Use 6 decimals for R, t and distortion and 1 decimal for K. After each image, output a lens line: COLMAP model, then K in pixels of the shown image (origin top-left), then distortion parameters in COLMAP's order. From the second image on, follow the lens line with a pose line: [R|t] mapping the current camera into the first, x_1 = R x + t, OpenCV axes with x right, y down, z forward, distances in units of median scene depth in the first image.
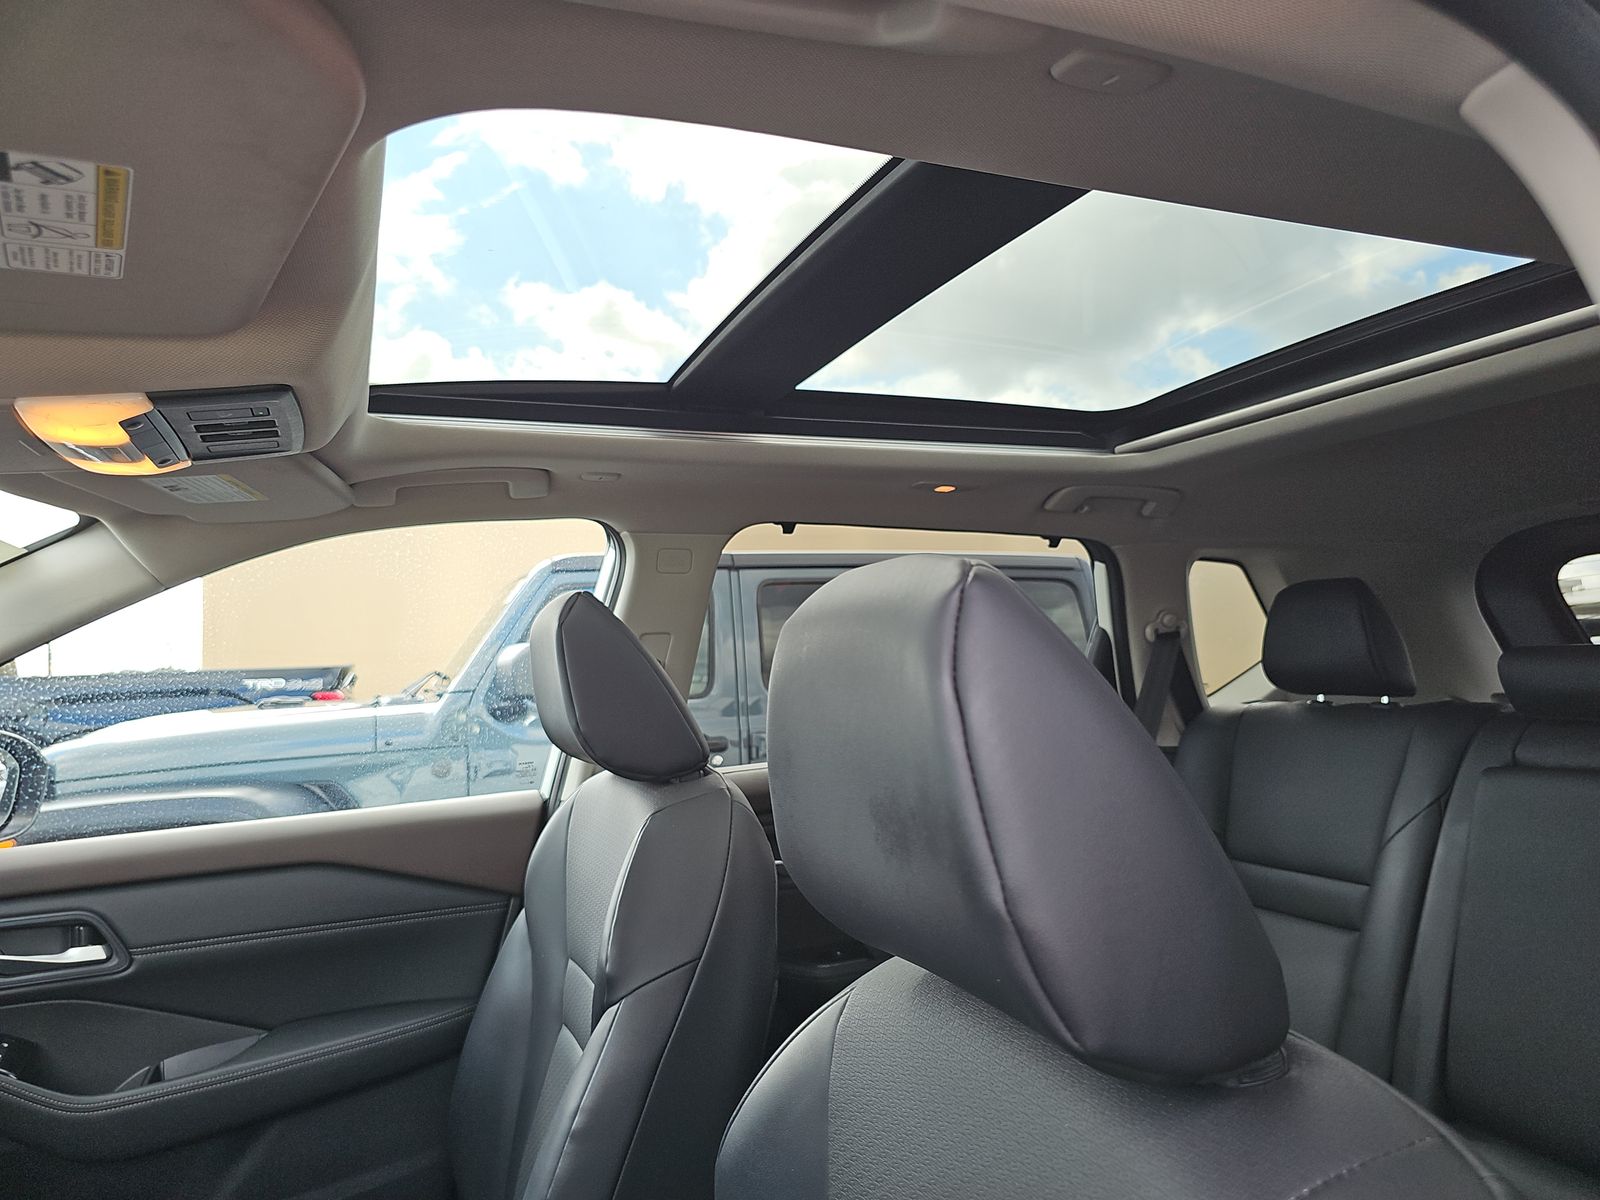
lens RADIAL K [[1002.6, 0, 800.0], [0, 1002.6, 600.0], [0, 0, 1]] dist [0.024001, -0.032198]
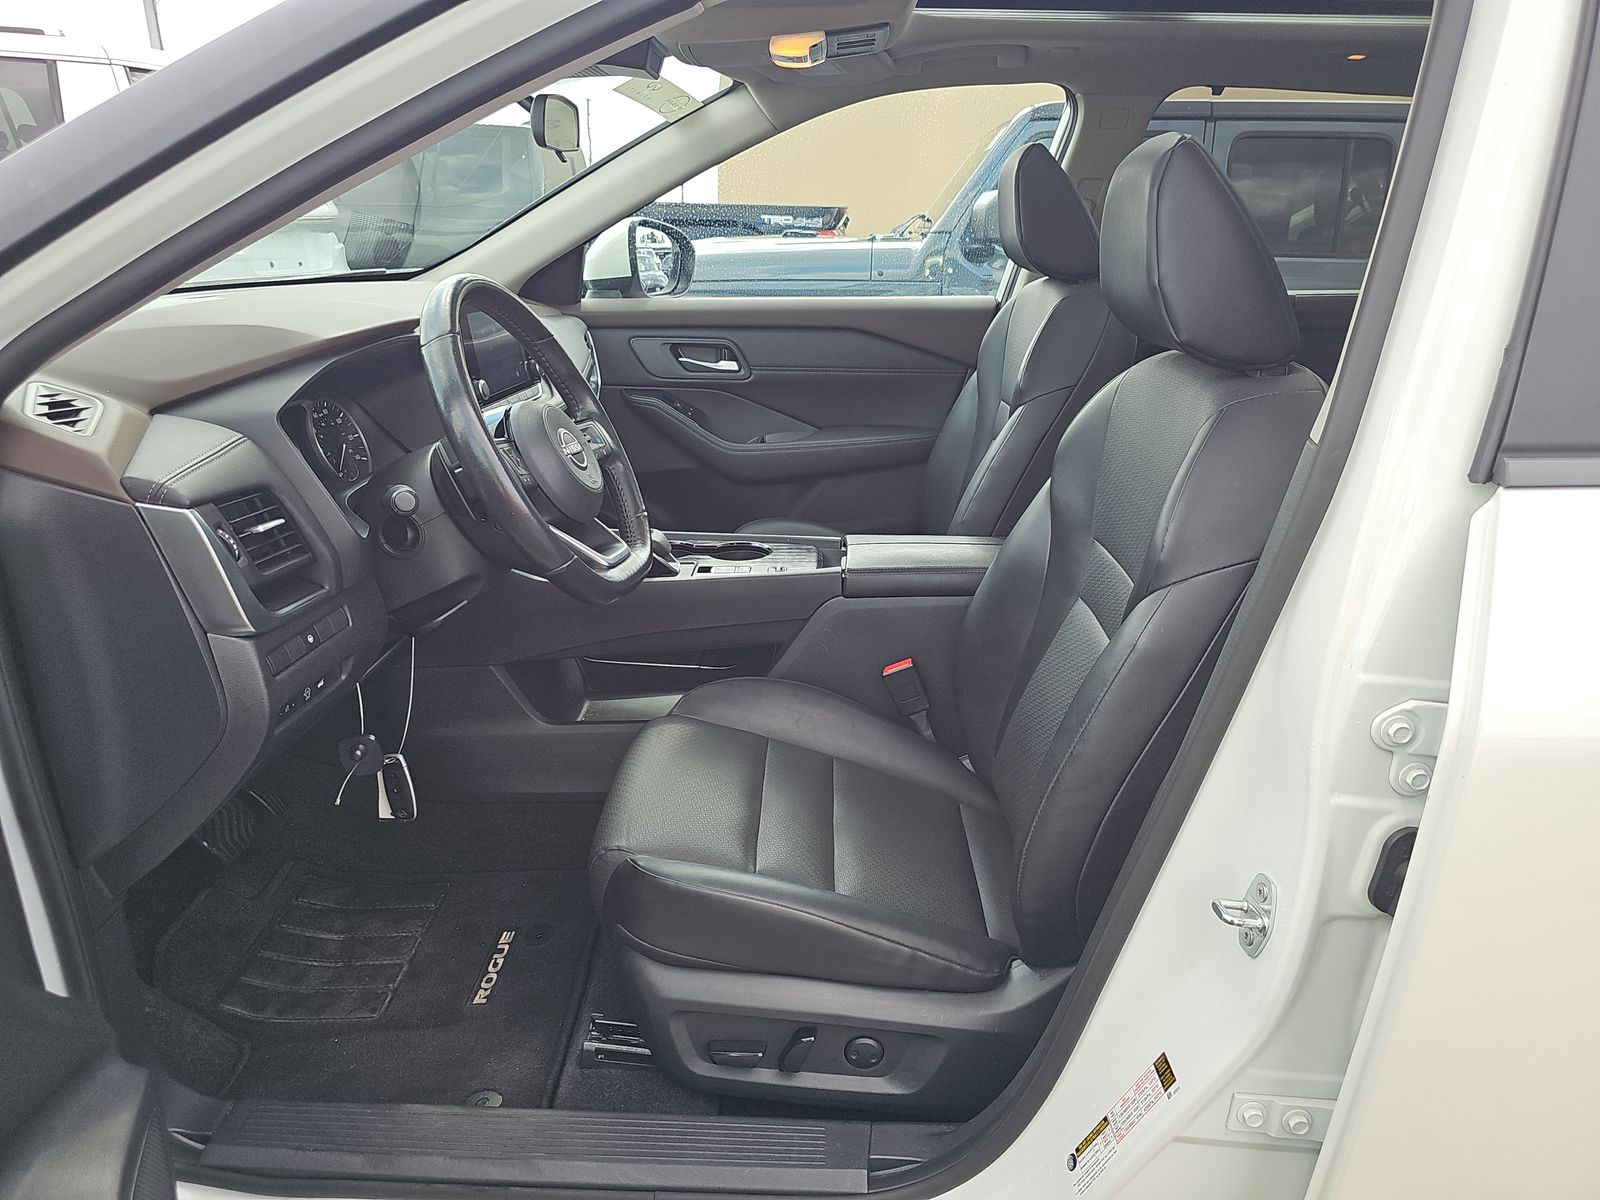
lens RADIAL K [[1002.6, 0, 800.0], [0, 1002.6, 600.0], [0, 0, 1]] dist [0.024001, -0.032198]
pose [[0.898361, 0.207055, -0.387397, 0.122267], [-0.030081, 0.908863, 0.416008, -0.002231], [0.438227, -0.362072, 0.822715, -0.412151]]
